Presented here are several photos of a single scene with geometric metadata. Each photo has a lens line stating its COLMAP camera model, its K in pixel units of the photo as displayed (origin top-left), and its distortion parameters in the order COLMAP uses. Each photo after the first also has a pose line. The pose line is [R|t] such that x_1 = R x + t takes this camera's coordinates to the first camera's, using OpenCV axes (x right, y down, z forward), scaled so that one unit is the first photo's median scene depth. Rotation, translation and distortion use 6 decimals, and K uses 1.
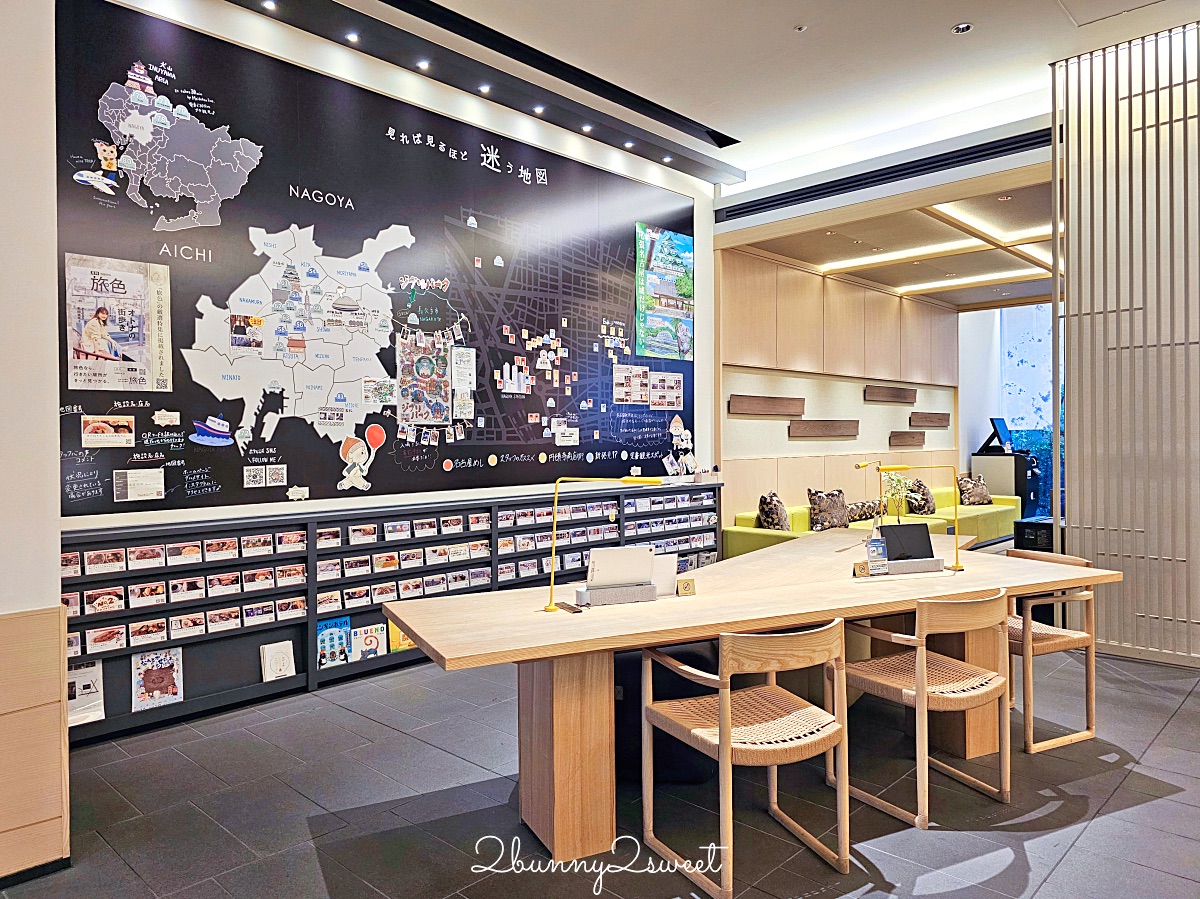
lens RADIAL K [[817.2, 0, 600.0], [0, 817.2, 449.5], [0, 0, 1]] dist [0.078267, -0.081621]
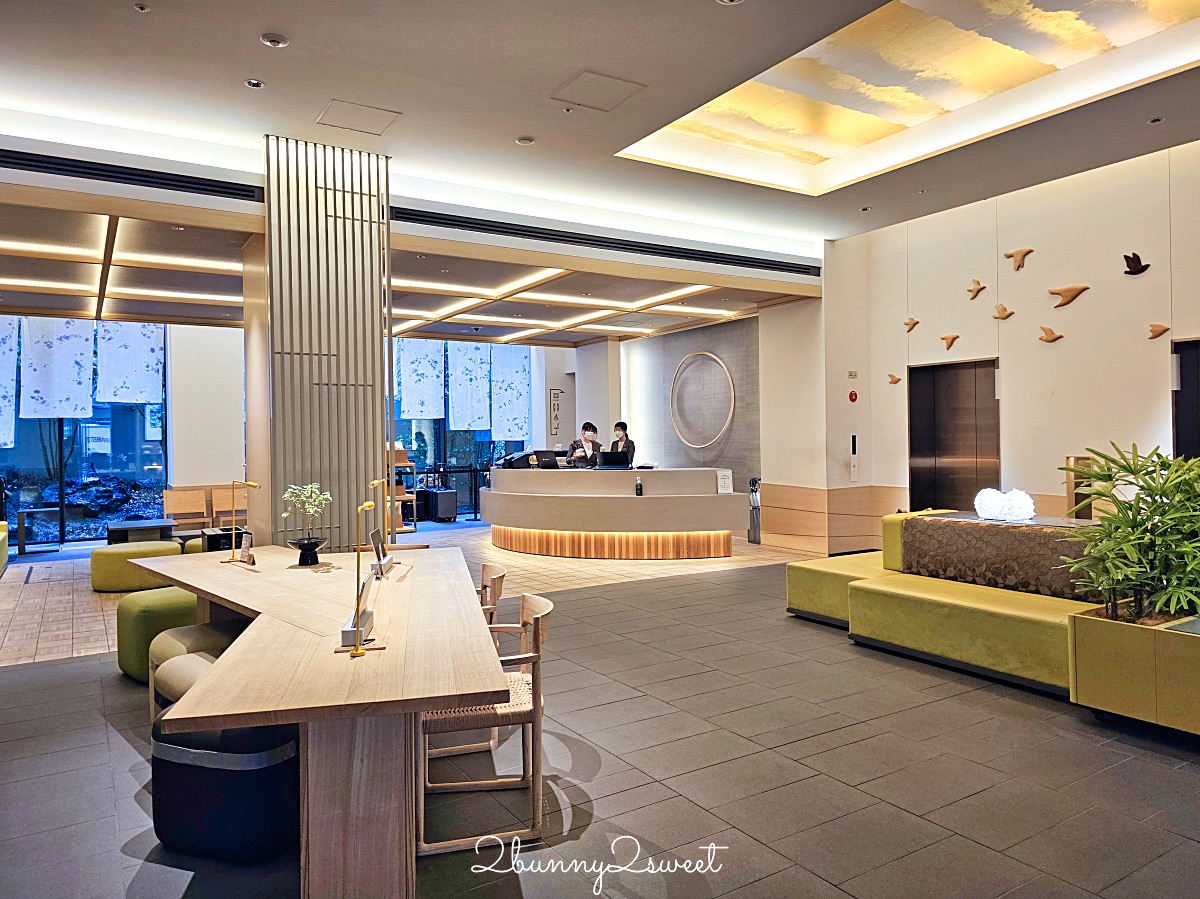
lens RADIAL K [[817.2, 0, 600.0], [0, 817.2, 449.5], [0, 0, 1]] dist [0.078267, -0.081621]
pose [[0.246456, 0.002128, 0.969152, -0.461918], [0.025224, 0.999645, -0.008610, -0.001546], [-0.968826, 0.026567, 0.246315, 0.274890]]
